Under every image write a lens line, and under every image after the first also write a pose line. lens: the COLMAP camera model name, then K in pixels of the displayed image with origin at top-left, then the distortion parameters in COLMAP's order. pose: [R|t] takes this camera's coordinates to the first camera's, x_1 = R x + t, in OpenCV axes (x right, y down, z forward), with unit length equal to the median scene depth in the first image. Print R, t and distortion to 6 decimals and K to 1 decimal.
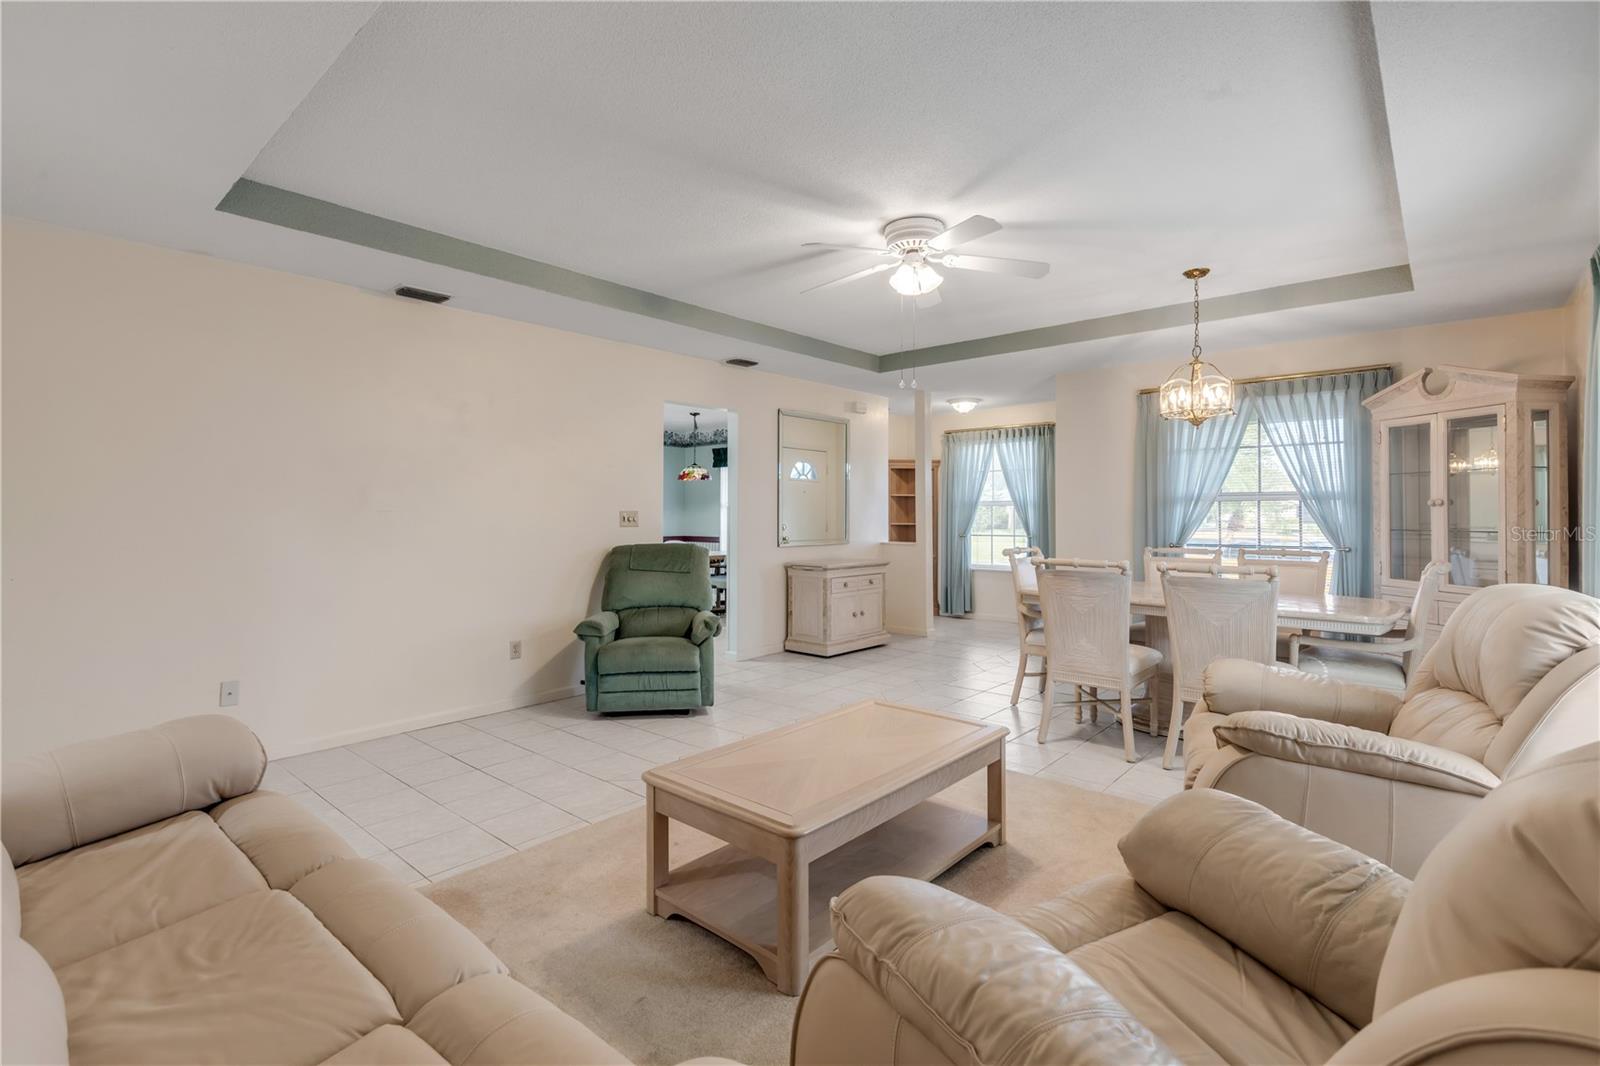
lens RADIAL K [[720.5, 0, 804.8], [0, 720.5, 517.1], [0, 0, 1]] dist [0.001471, -0.001584]
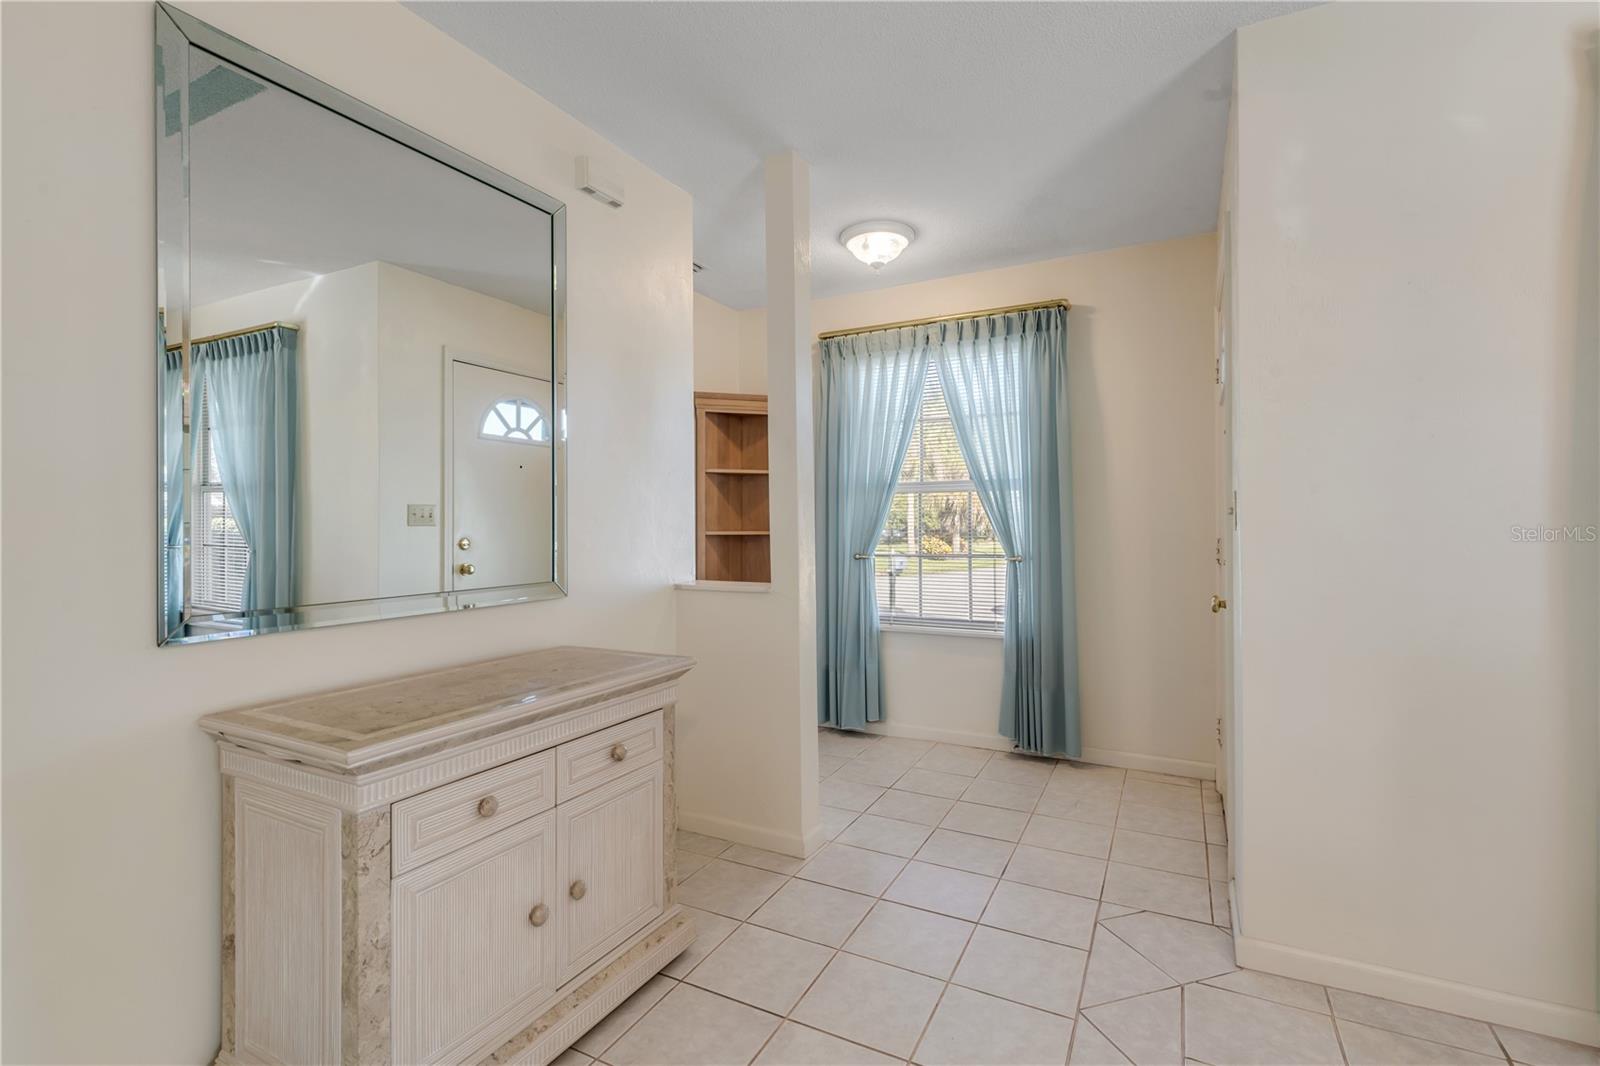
lens RADIAL K [[720.5, 0, 796.6], [0, 720.5, 525.7], [0, 0, 1]] dist [0.001471, -0.001584]
pose [[0.974544, -0.009167, 0.224008, 0.077537], [0.009862, 0.999949, -0.001985, 0.006060], [-0.223979, 0.004144, 0.974585, 0.577262]]
